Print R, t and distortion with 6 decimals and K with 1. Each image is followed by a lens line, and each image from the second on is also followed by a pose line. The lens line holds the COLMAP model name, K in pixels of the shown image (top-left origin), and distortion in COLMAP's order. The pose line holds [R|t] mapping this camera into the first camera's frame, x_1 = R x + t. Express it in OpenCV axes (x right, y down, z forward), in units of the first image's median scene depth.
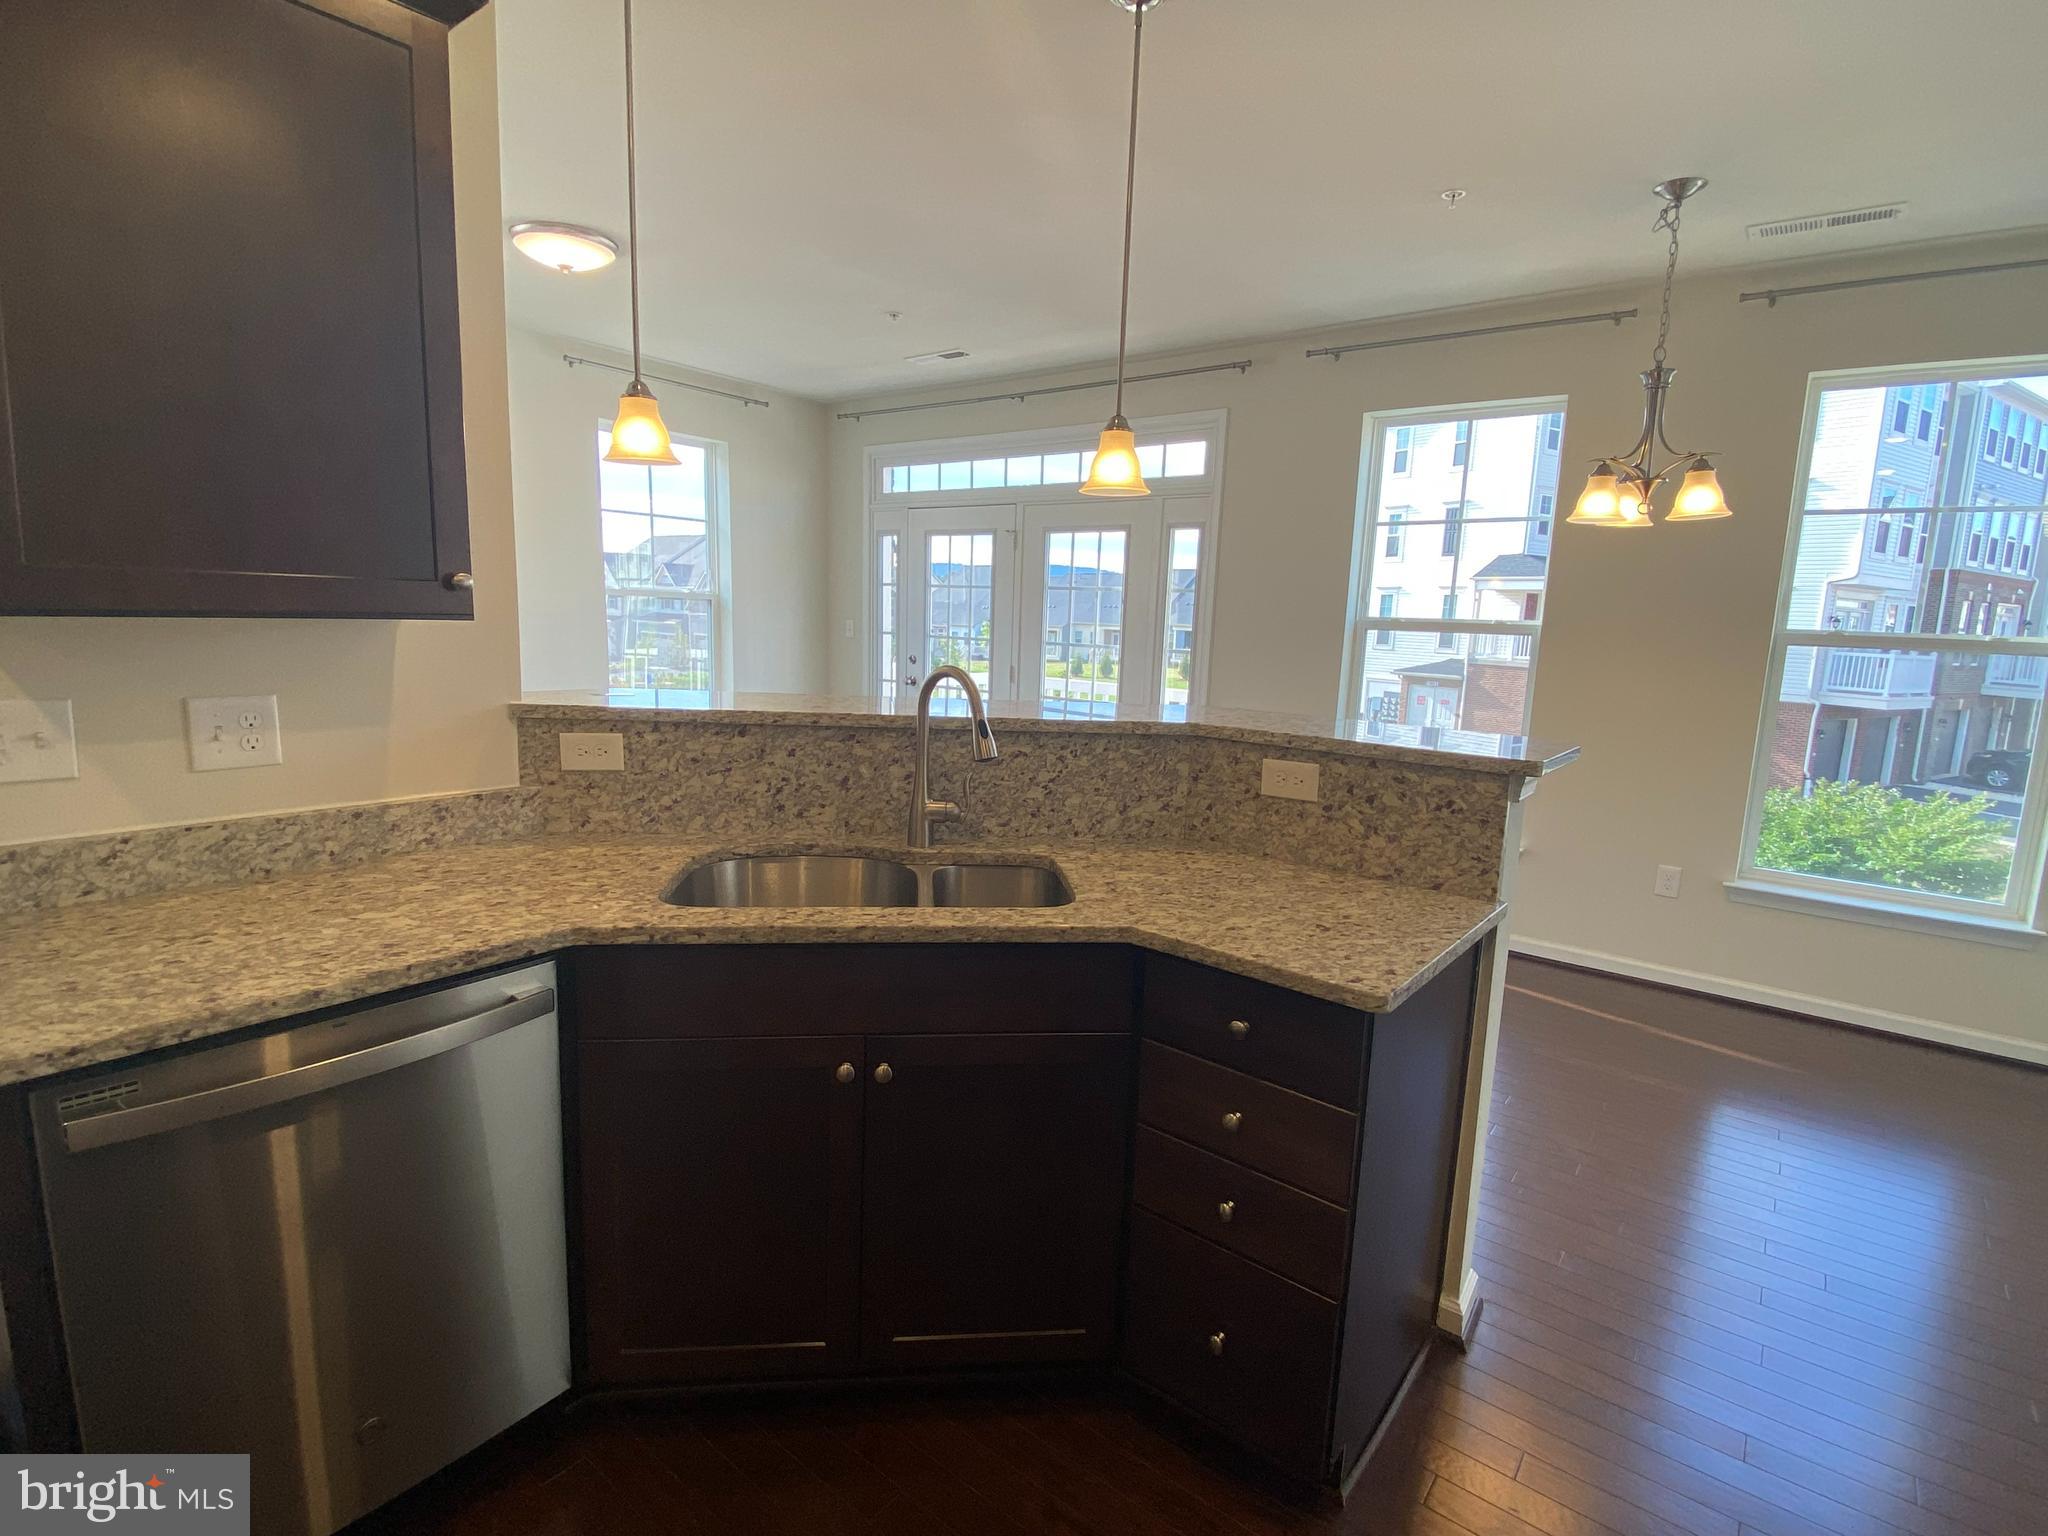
lens RADIAL K [[984.6, 0, 1016.0], [0, 984.6, 764.1], [0, 0, 1]] dist [0.046757, -0.034025]
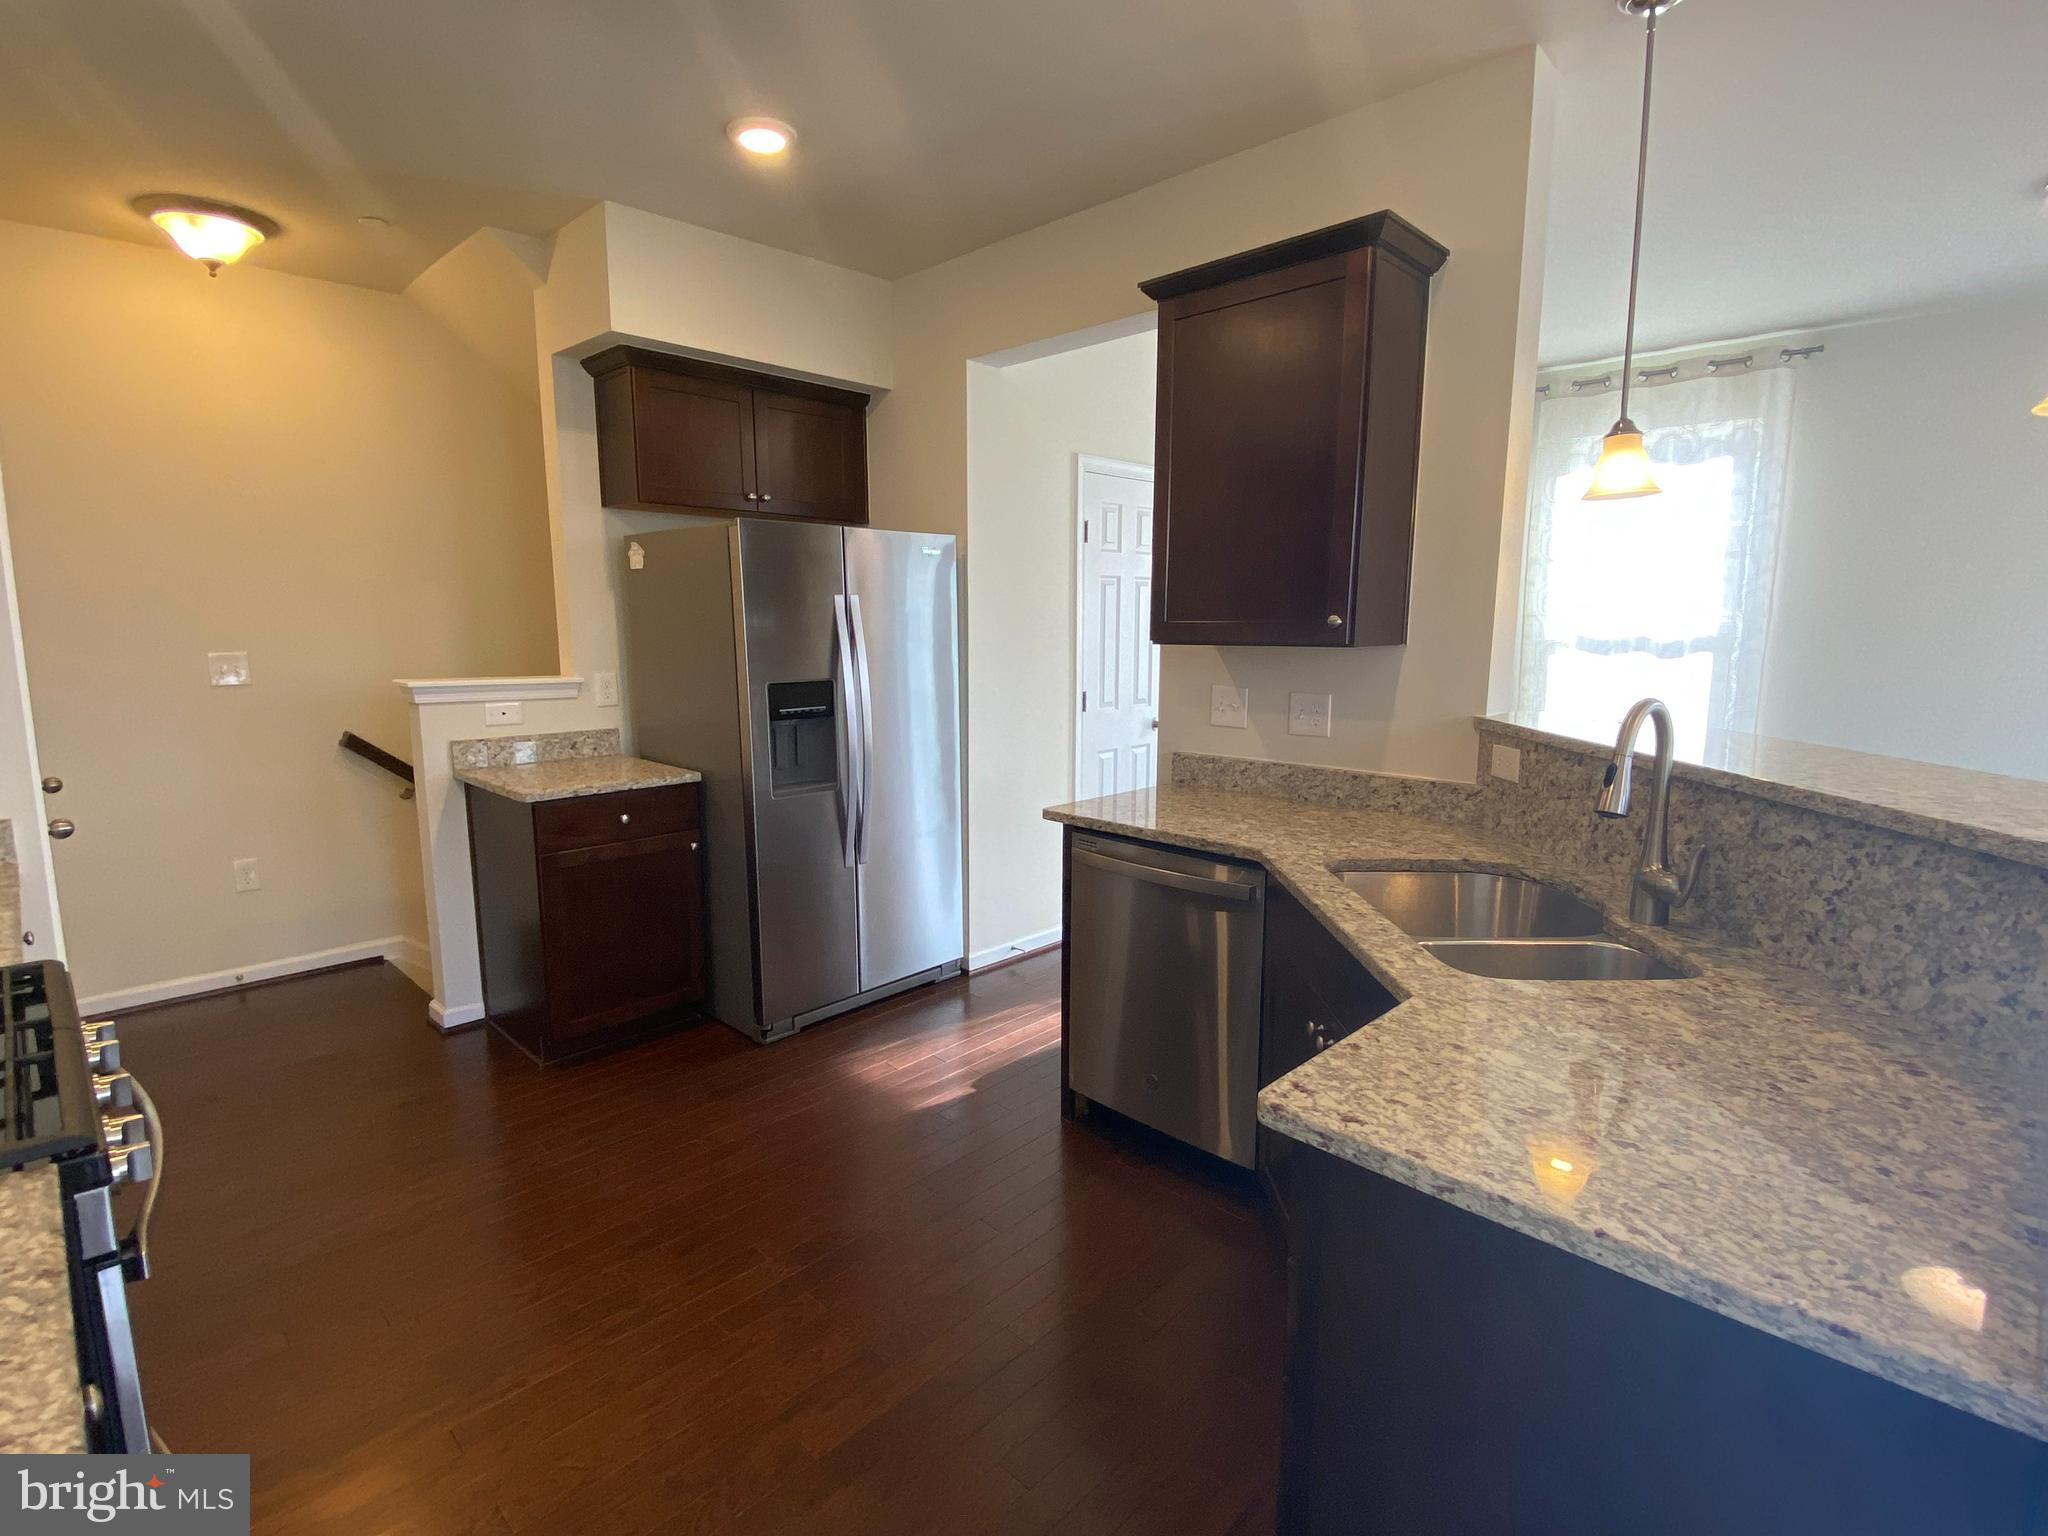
lens RADIAL K [[984.6, 0, 1016.0], [0, 984.6, 764.1], [0, 0, 1]] dist [0.046757, -0.034025]
pose [[-0.104336, 0.109652, -0.988479, 0.938933], [-0.158367, 0.979390, 0.125360, -0.080620], [0.981852, 0.169622, -0.084820, 0.676071]]
